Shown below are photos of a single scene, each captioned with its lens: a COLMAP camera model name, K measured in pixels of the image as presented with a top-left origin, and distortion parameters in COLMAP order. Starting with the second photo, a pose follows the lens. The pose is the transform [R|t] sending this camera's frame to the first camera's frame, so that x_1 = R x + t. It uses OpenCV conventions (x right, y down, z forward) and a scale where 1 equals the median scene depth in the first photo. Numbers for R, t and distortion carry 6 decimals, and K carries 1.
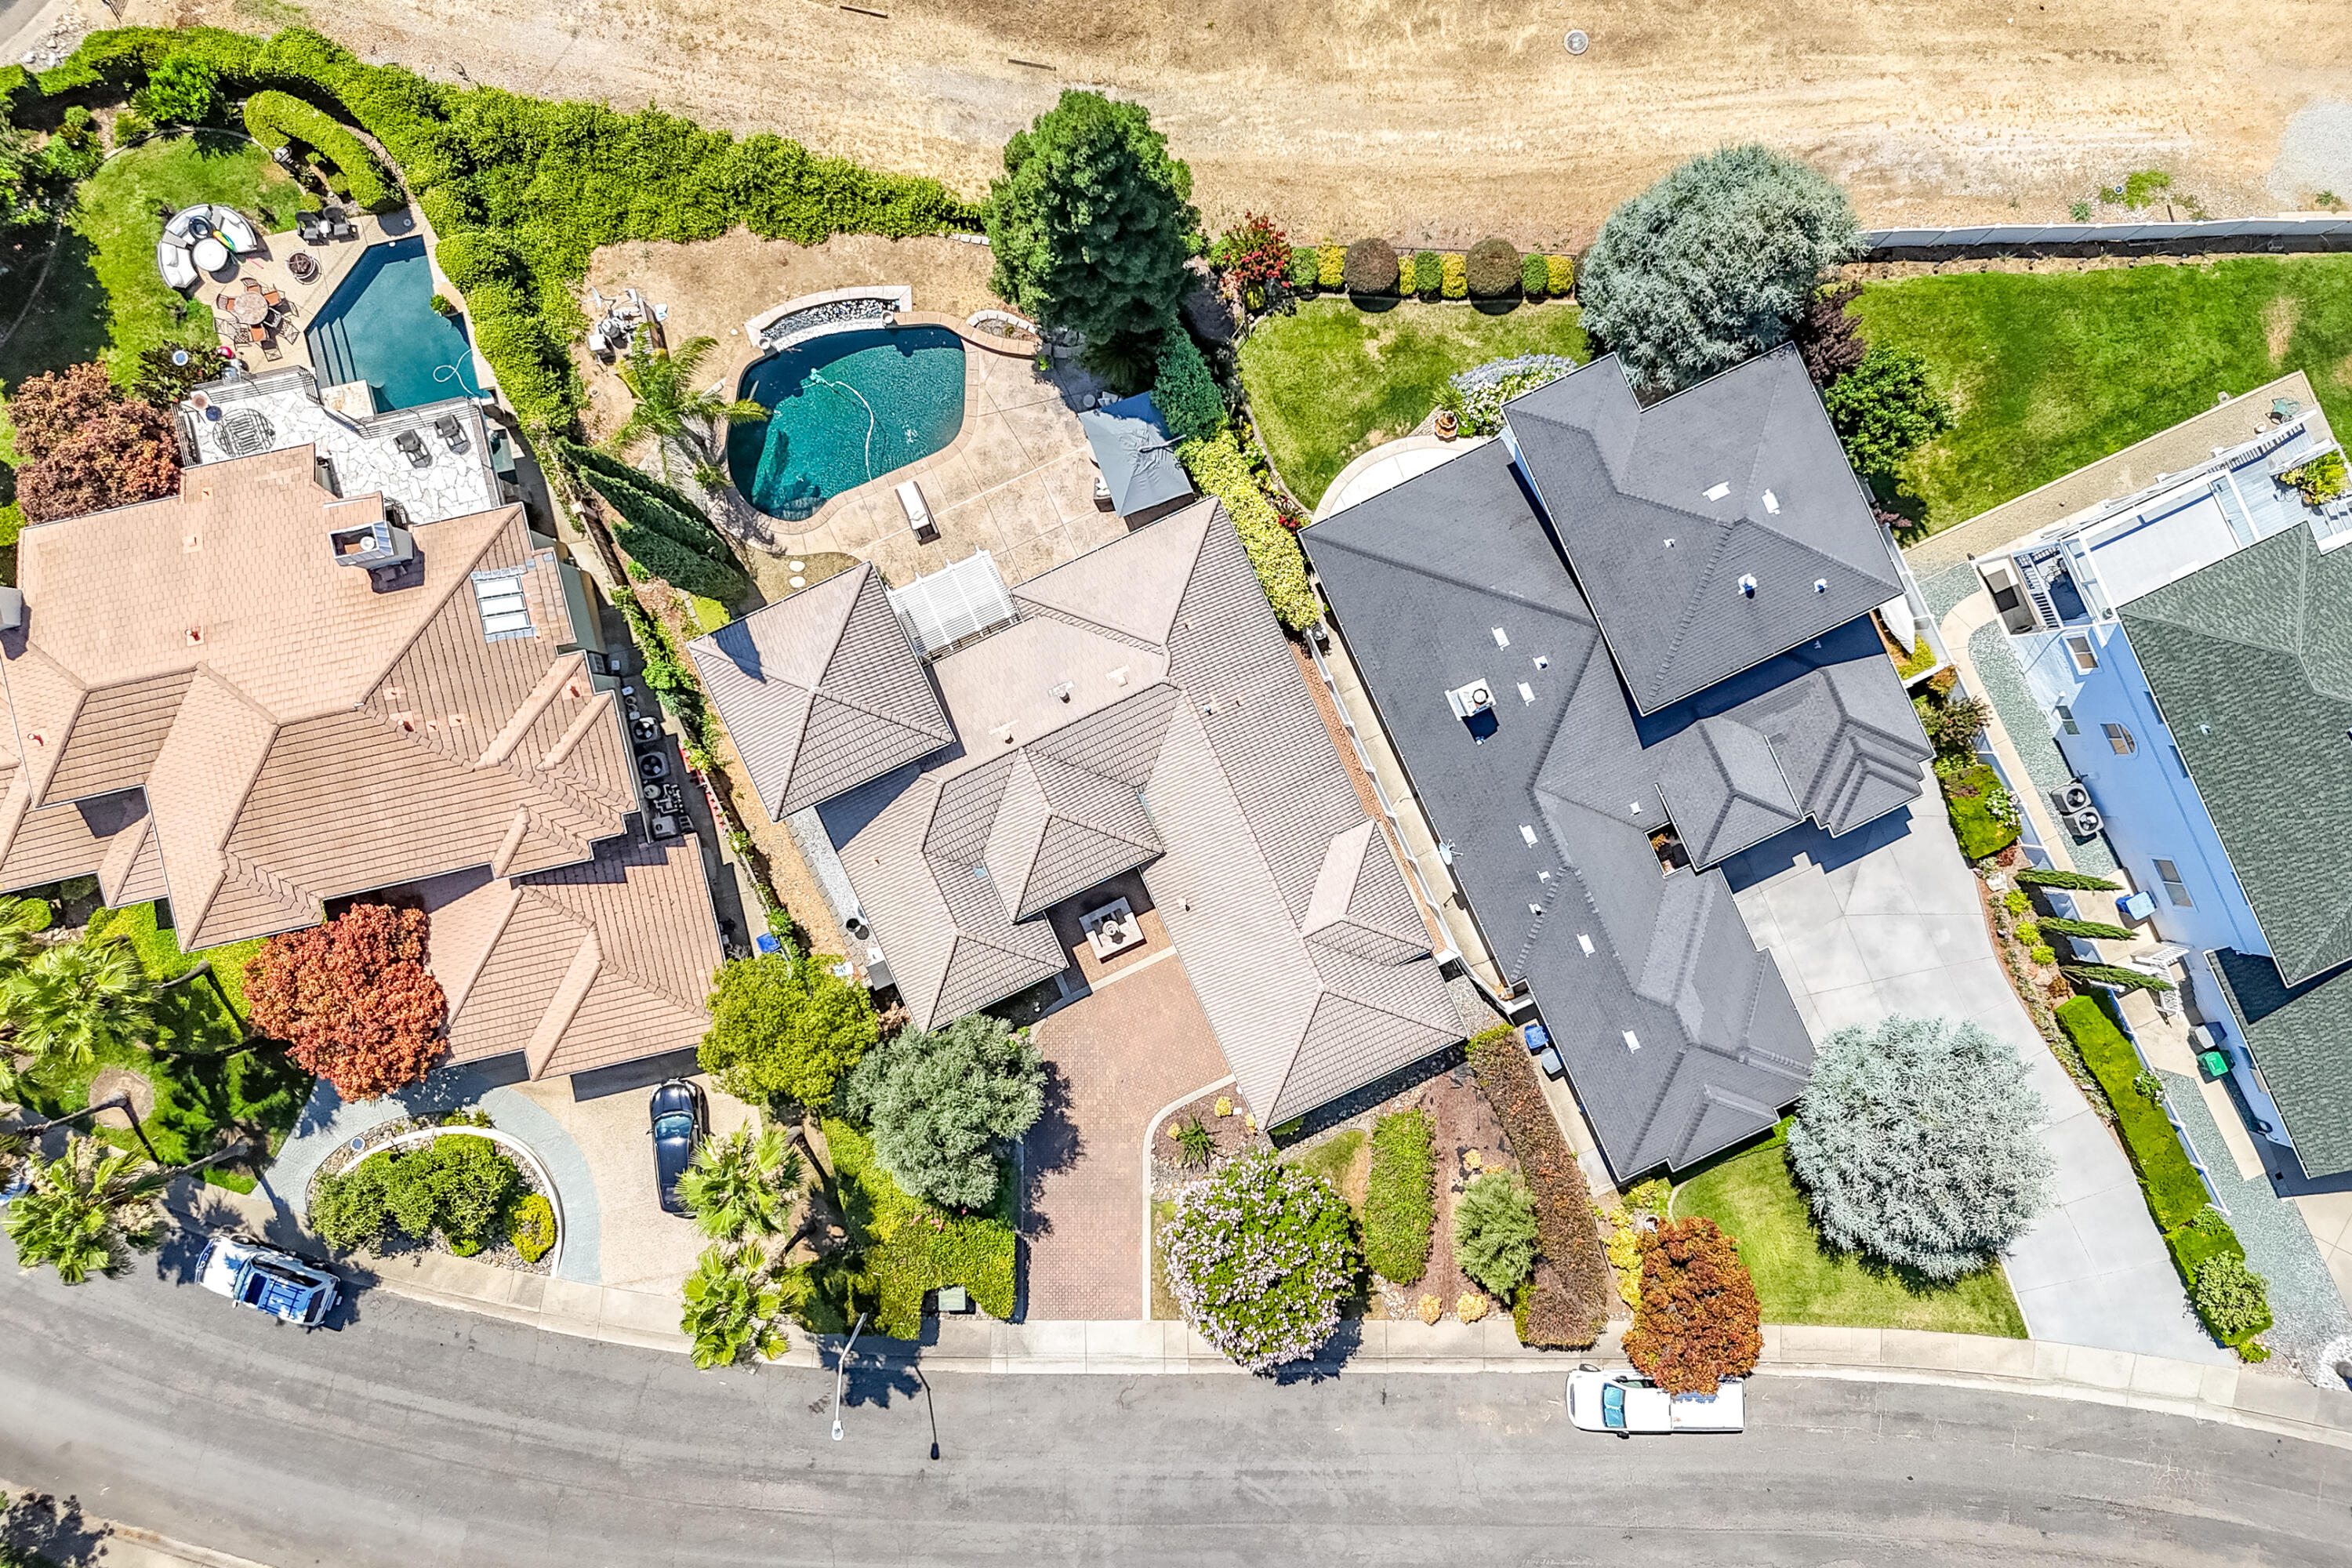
lens RADIAL K [[1715.0, 0, 1171.4], [0, 1715.0, 790.6], [0, 0, 1]] dist [0.079492, -0.072037]
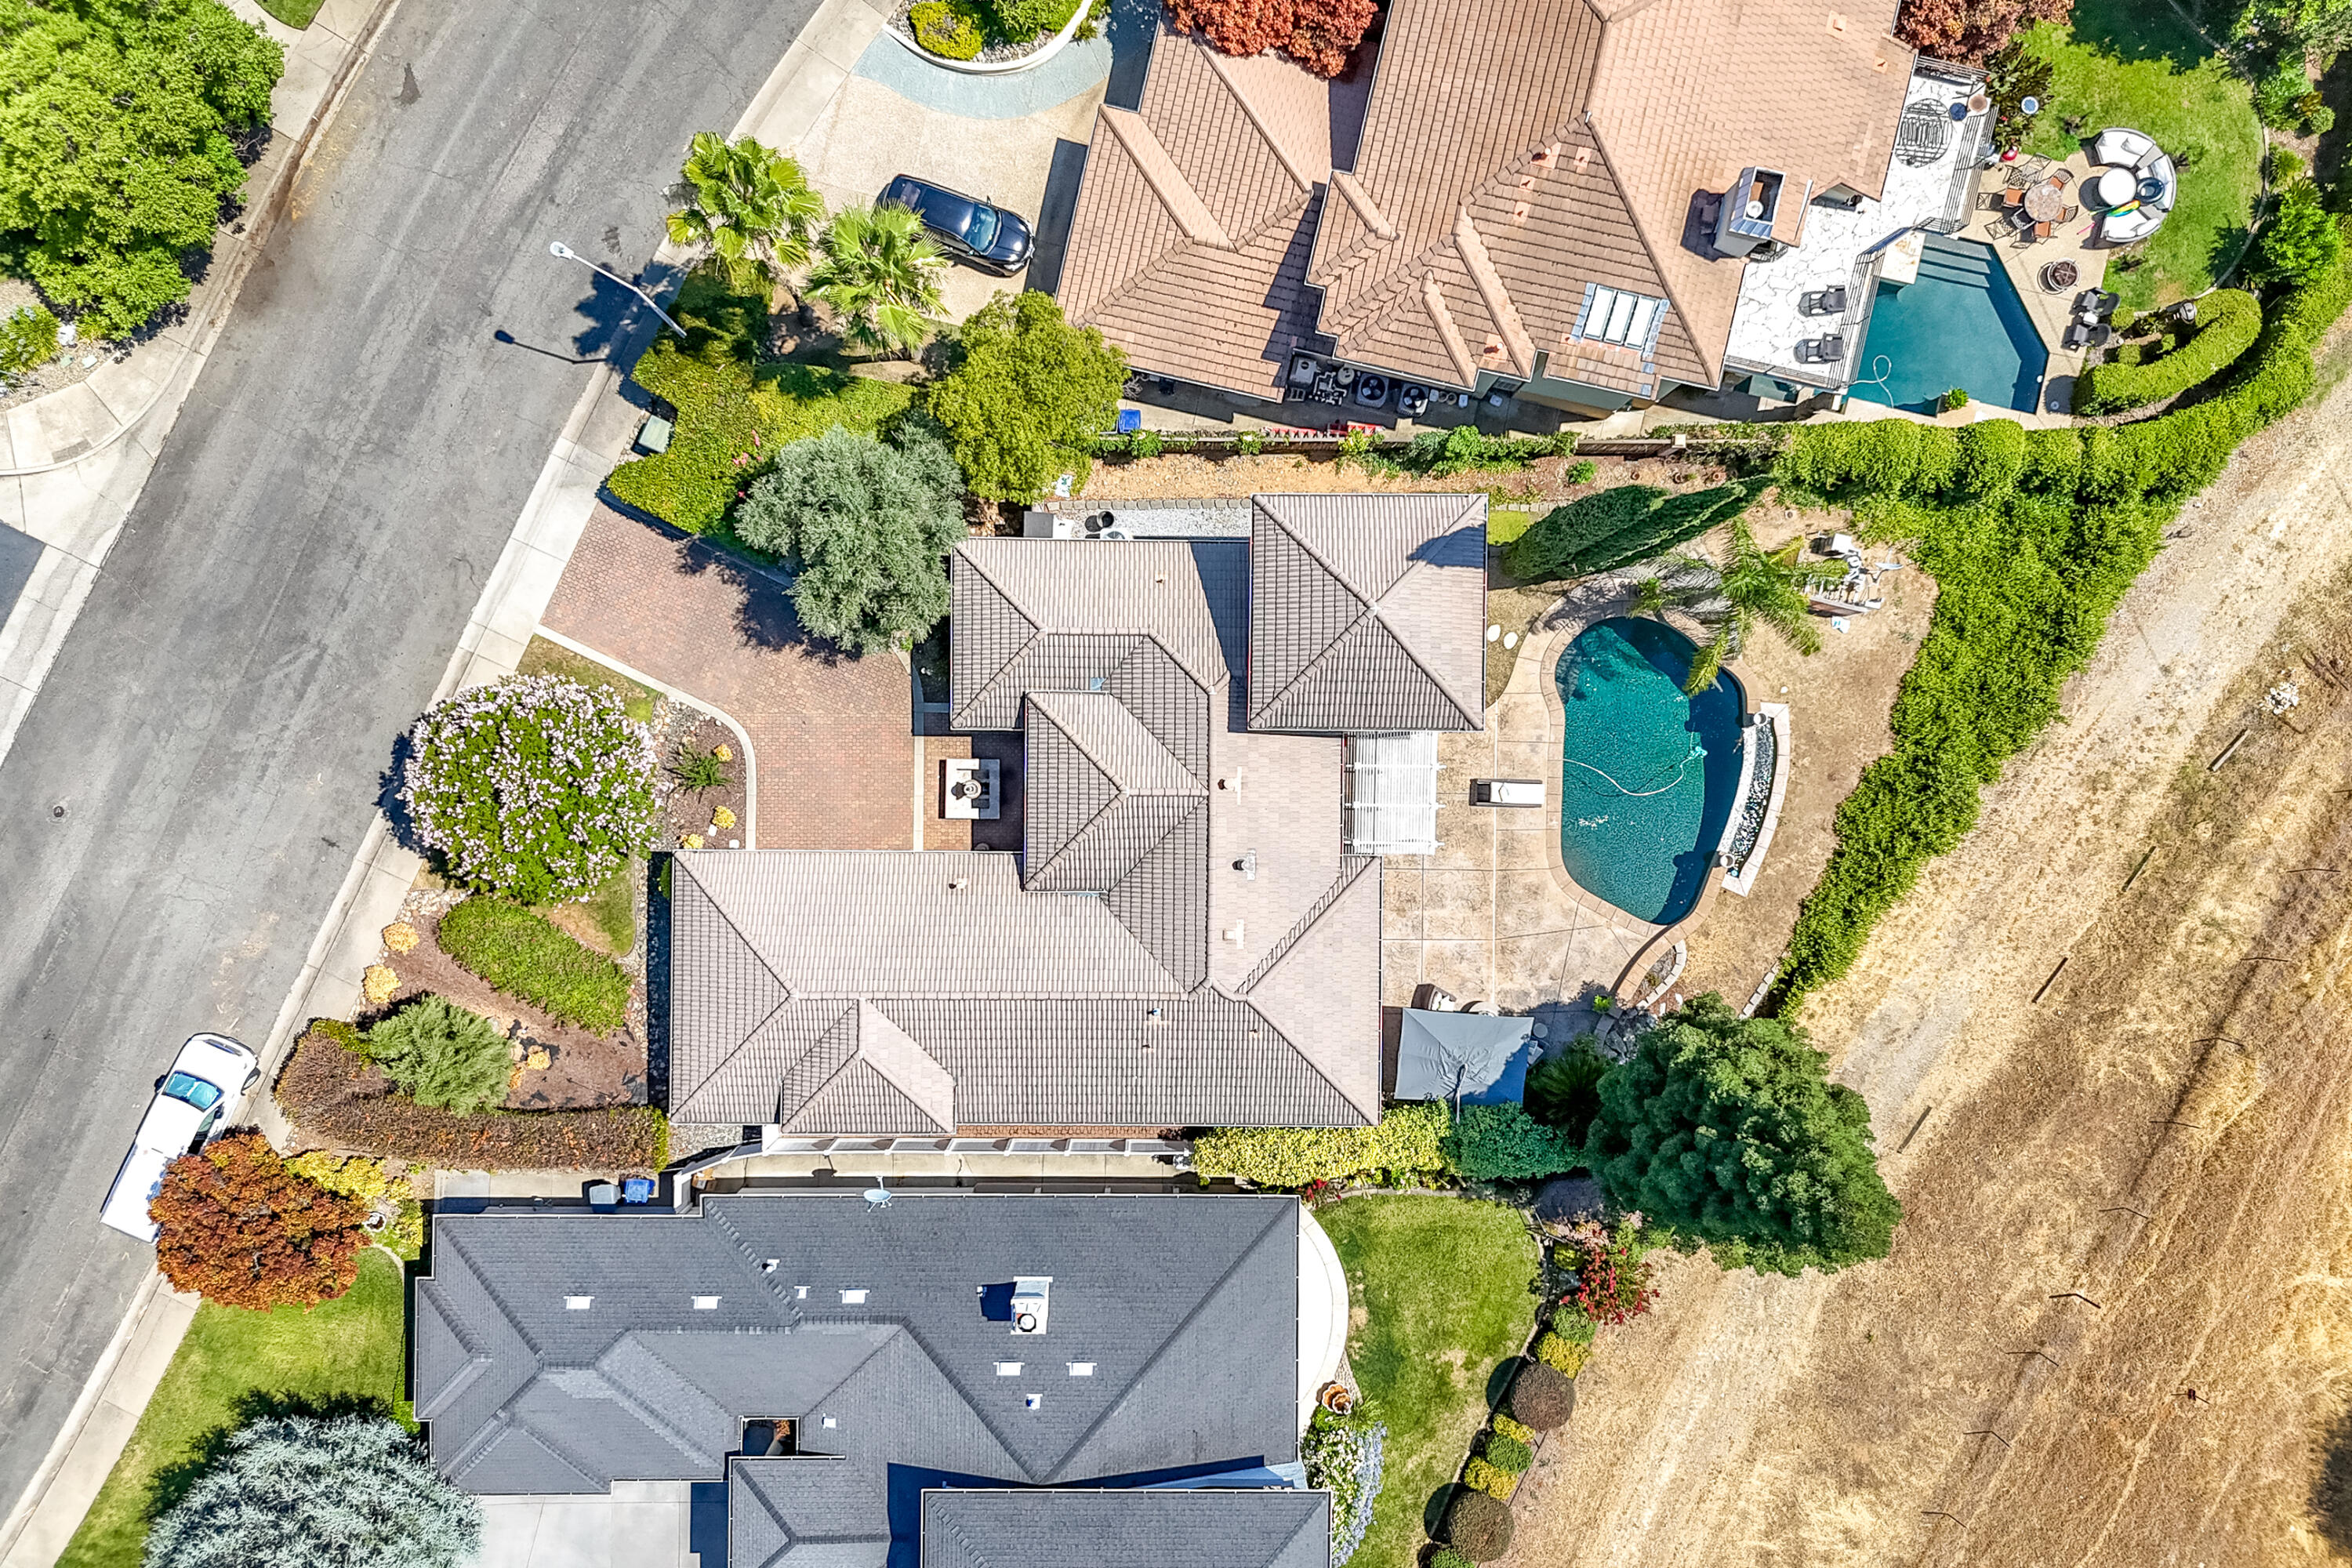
lens RADIAL K [[1726.8, 0, 1154.6], [0, 1726.8, 779.4], [0, 0, 1]] dist [0.078865, -0.076081]
pose [[-0.428715, 0.903270, -0.017528, -0.063153], [-0.903136, -0.428993, -0.017615, 0.015693], [-0.023431, 0.008278, 0.999691, 0.139782]]
